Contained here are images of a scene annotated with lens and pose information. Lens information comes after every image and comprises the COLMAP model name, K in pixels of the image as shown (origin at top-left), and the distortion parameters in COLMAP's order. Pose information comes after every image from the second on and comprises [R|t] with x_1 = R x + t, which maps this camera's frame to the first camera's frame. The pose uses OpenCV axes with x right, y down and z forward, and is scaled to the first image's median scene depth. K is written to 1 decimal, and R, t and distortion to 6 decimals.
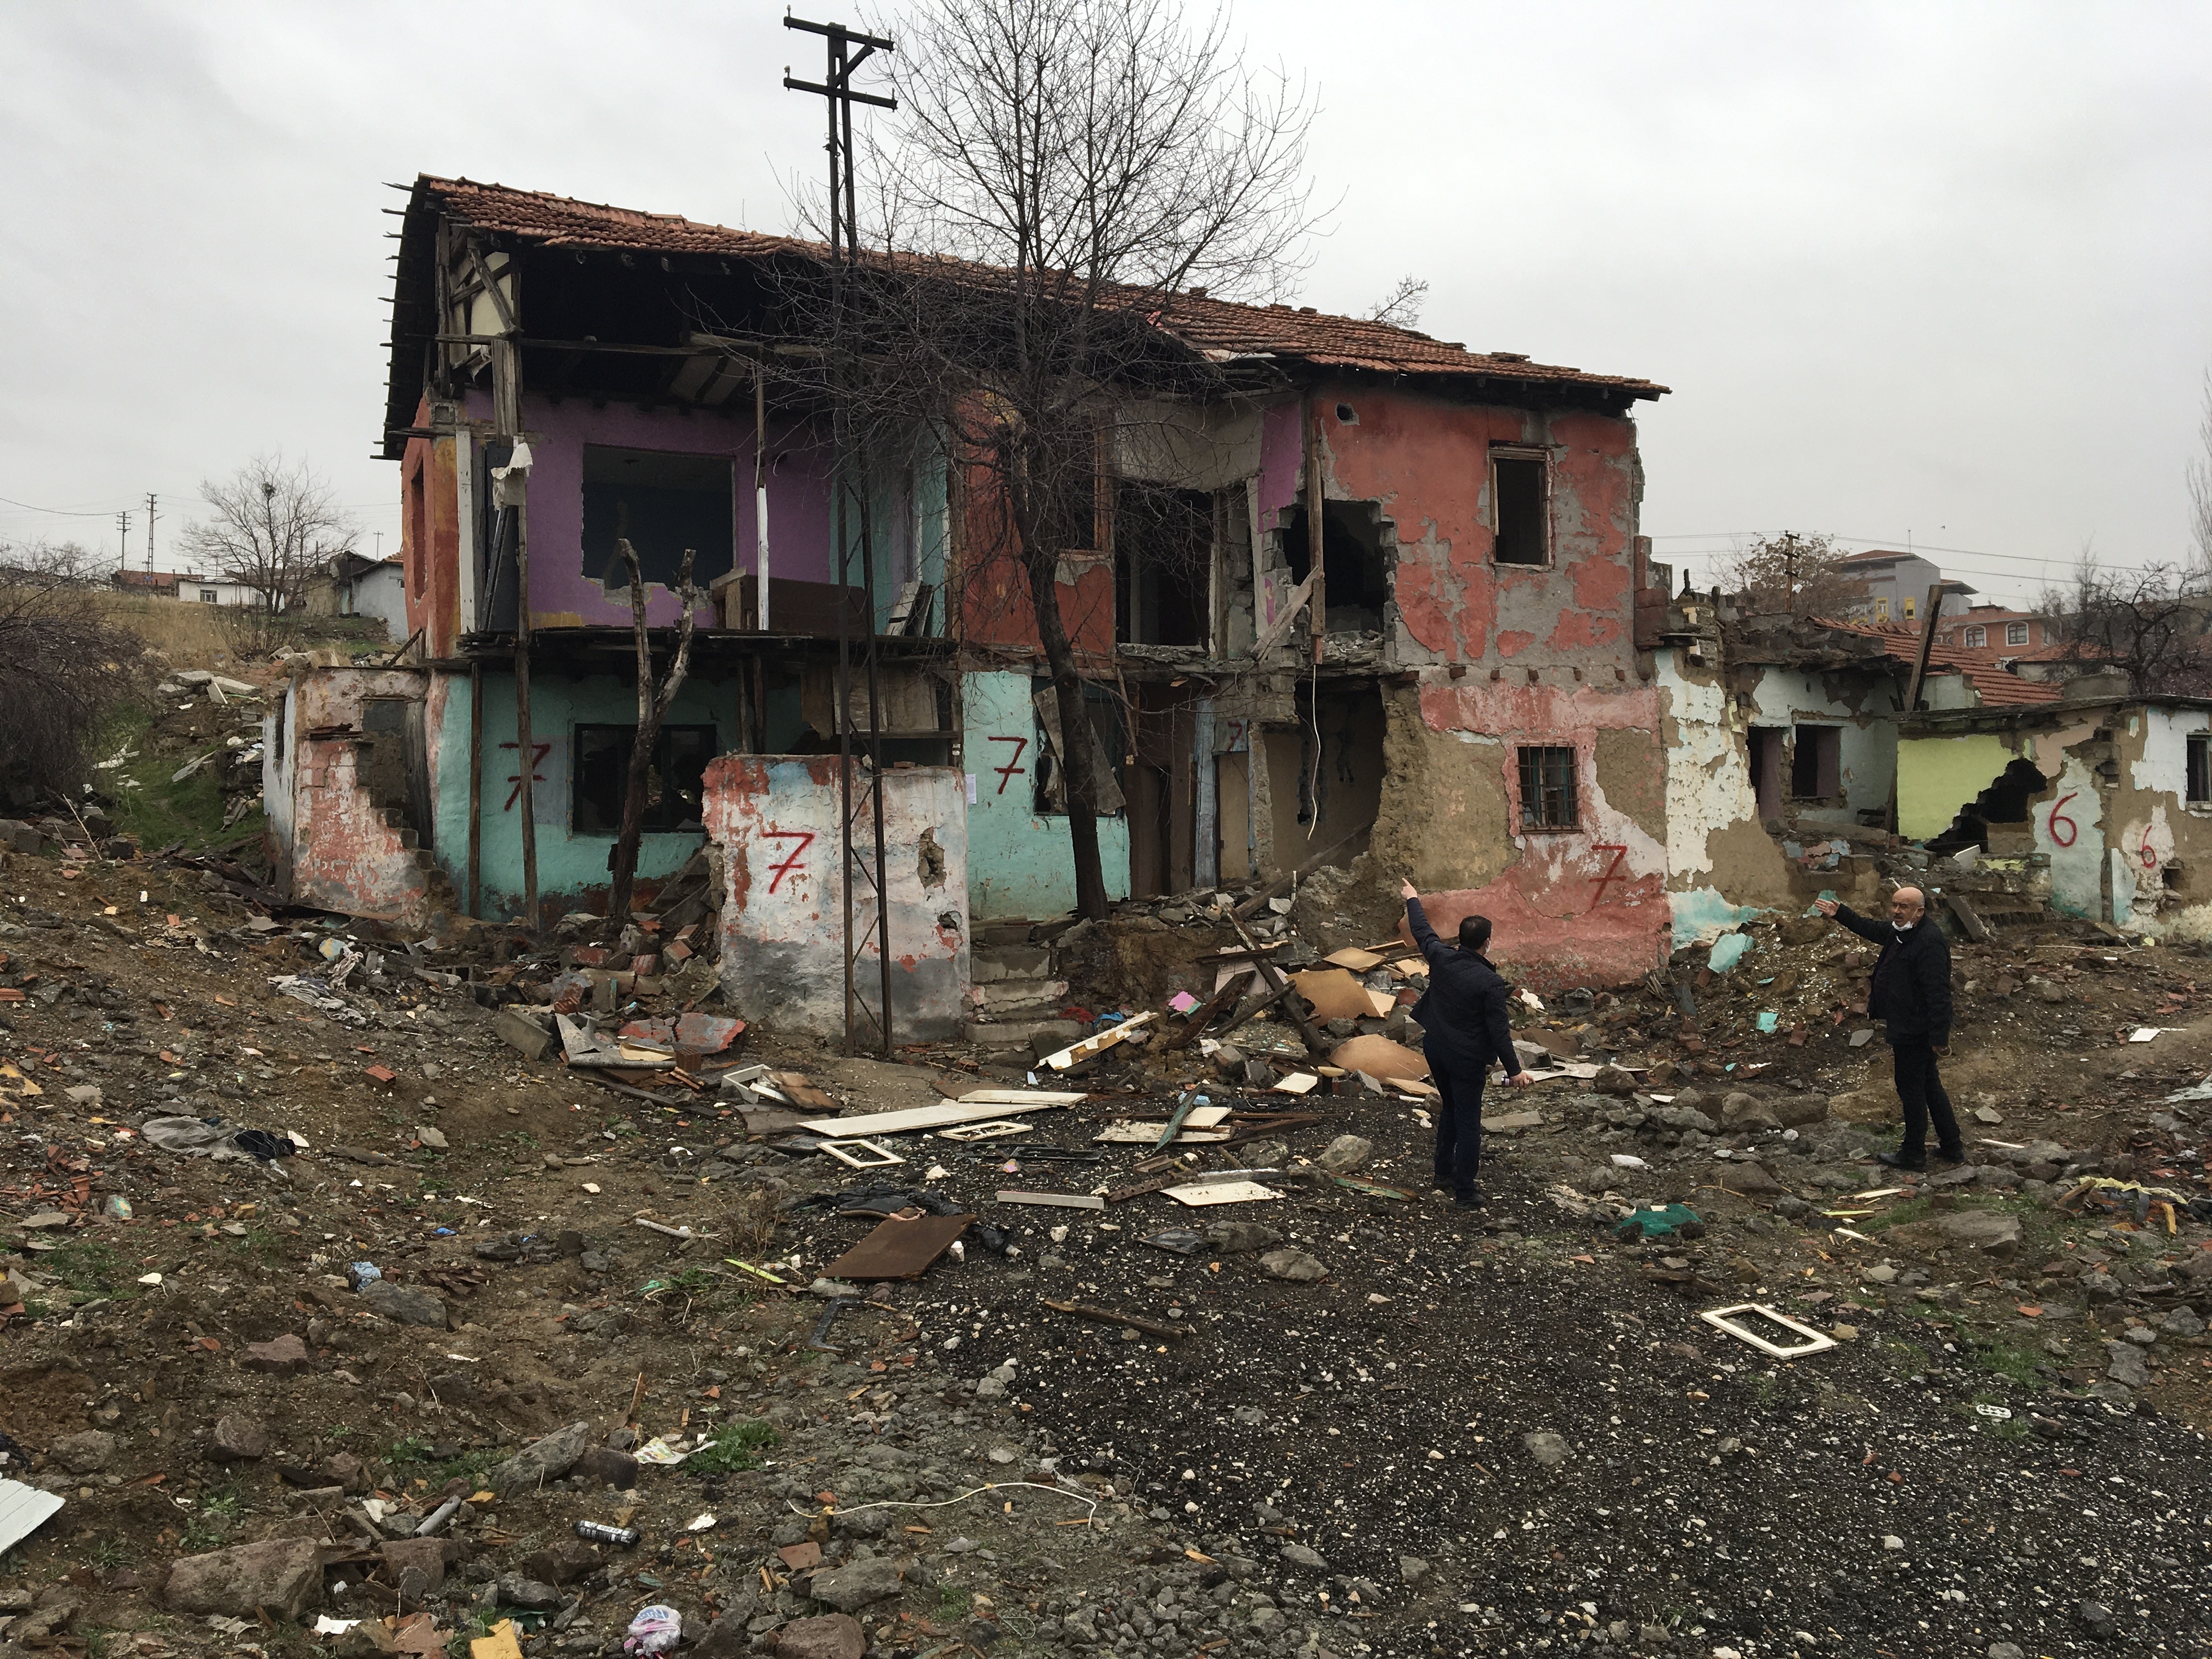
lens RADIAL K [[1848.4, 0, 1111.5], [0, 1848.4, 837.0], [0, 0, 1]] dist [0.042837, -0.006234]
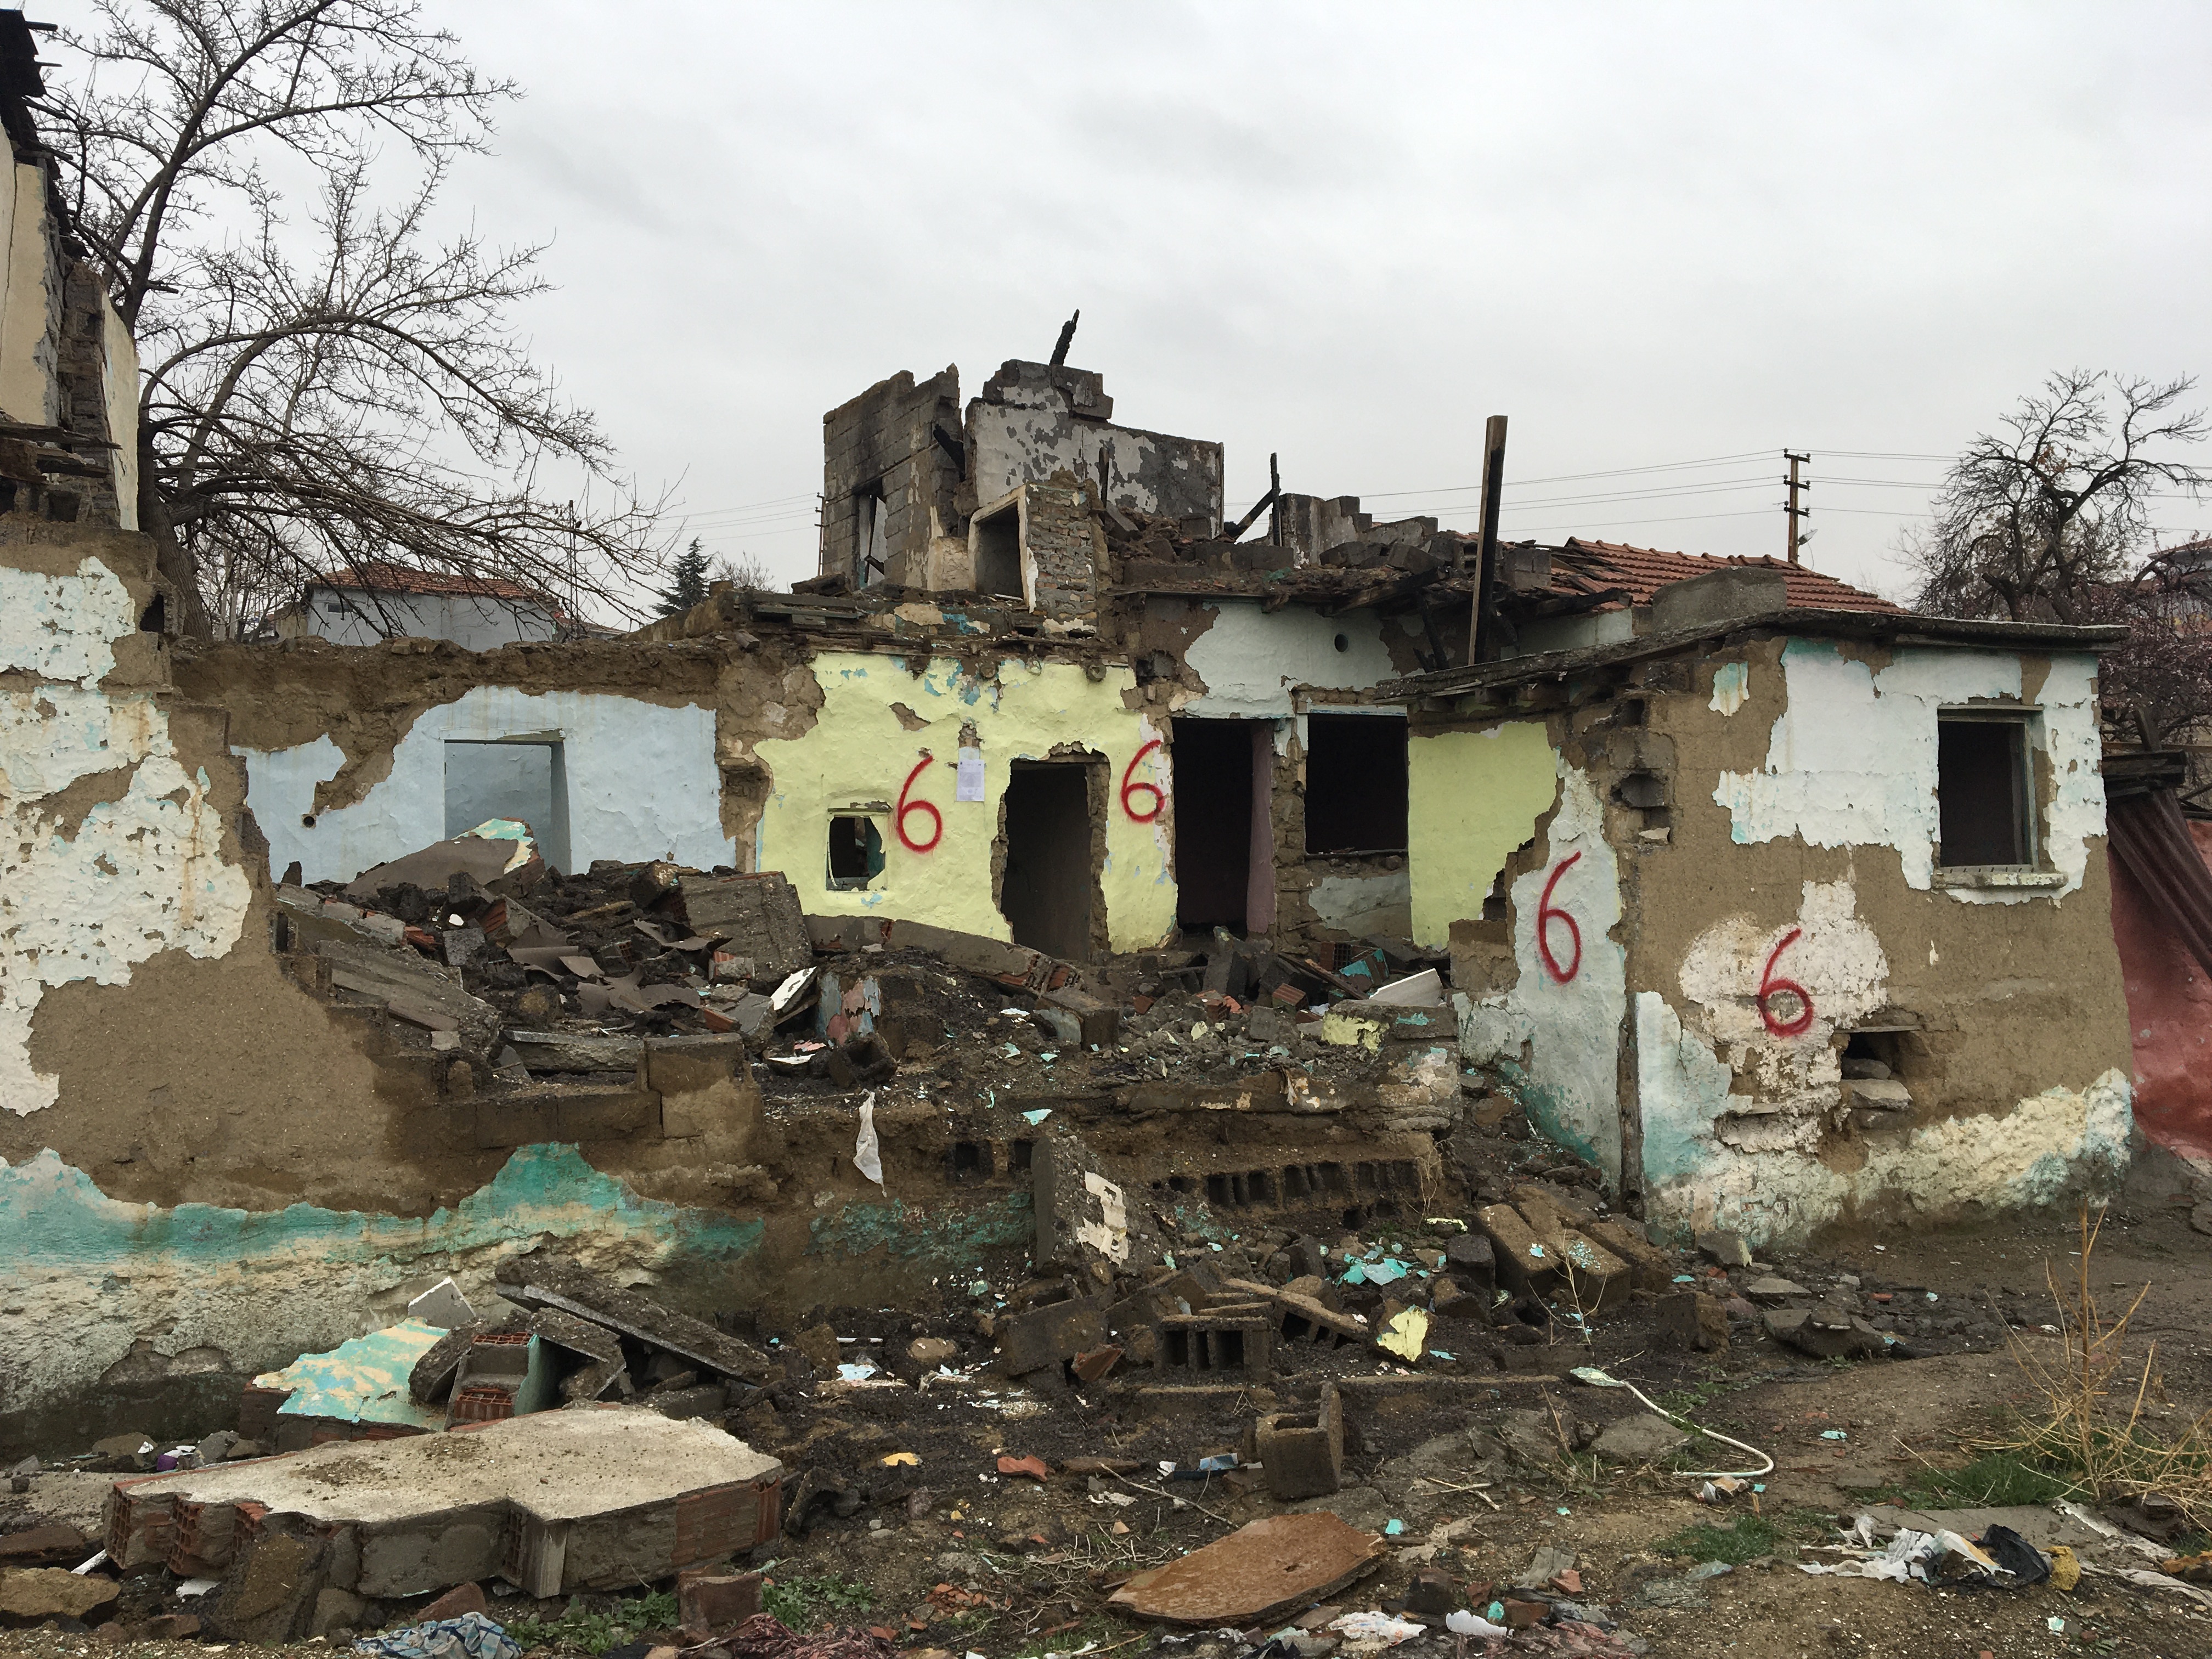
lens RADIAL K [[1848.4, 0, 1100.0], [0, 1848.4, 816.1], [0, 0, 1]] dist [0.042837, -0.006234]
pose [[0.984261, -0.011907, -0.176319, 0.479809], [0.006678, 0.999521, -0.030220, -0.019809], [0.176595, 0.028567, 0.983869, 0.575166]]
